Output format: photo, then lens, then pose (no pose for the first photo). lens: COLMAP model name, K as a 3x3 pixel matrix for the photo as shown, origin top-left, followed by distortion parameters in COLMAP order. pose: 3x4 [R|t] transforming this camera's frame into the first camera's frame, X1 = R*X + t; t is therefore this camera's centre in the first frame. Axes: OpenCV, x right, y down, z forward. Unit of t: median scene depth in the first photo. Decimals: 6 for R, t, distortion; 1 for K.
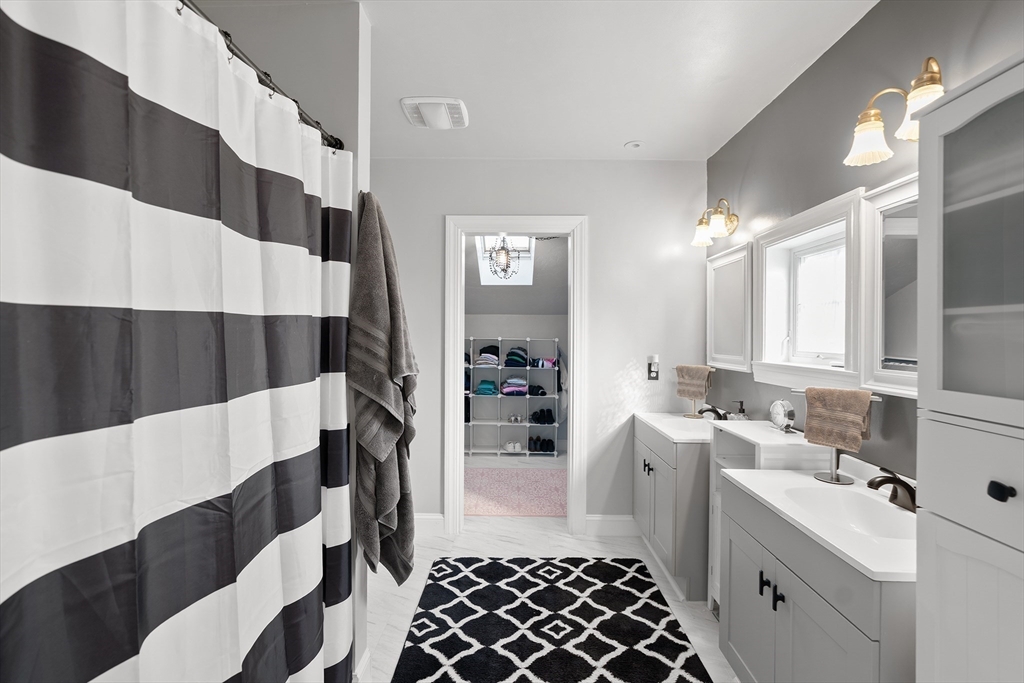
lens RADIAL K [[464.8, 0, 508.6], [0, 464.8, 323.5], [0, 0, 1]] dist [-0.013474, 0.006192]
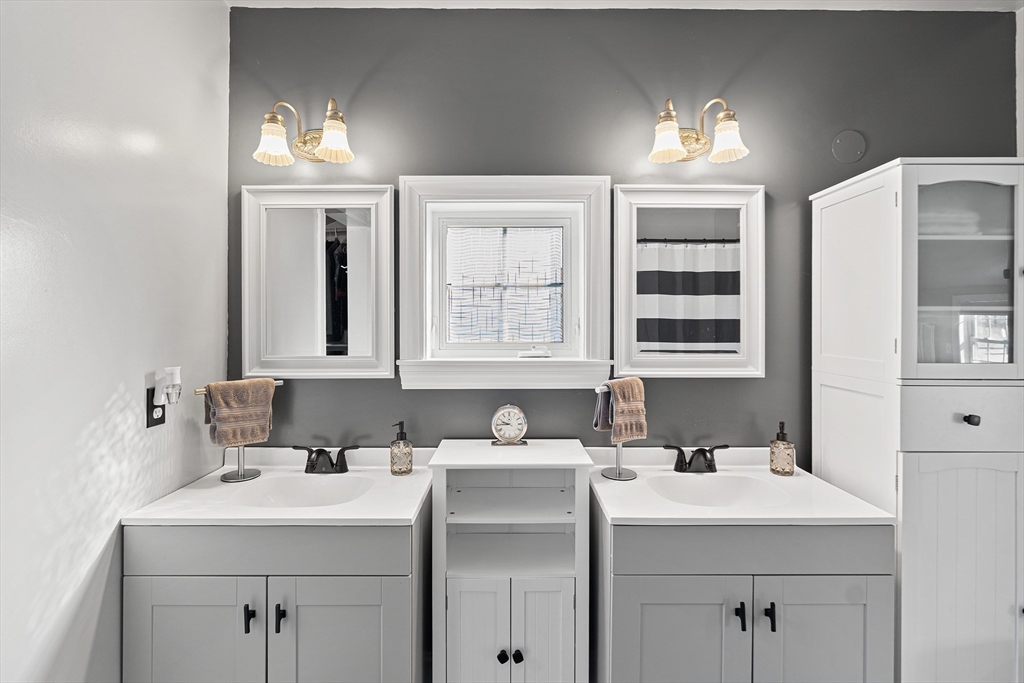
lens RADIAL K [[464.8, 0, 508.6], [0, 464.8, 323.5], [0, 0, 1]] dist [-0.013474, 0.006192]
pose [[-0.027664, -0.006593, 0.999596, -0.133053], [-0.026225, 0.999639, 0.005867, 0.013879], [-0.999273, -0.026052, -0.027827, 0.683694]]
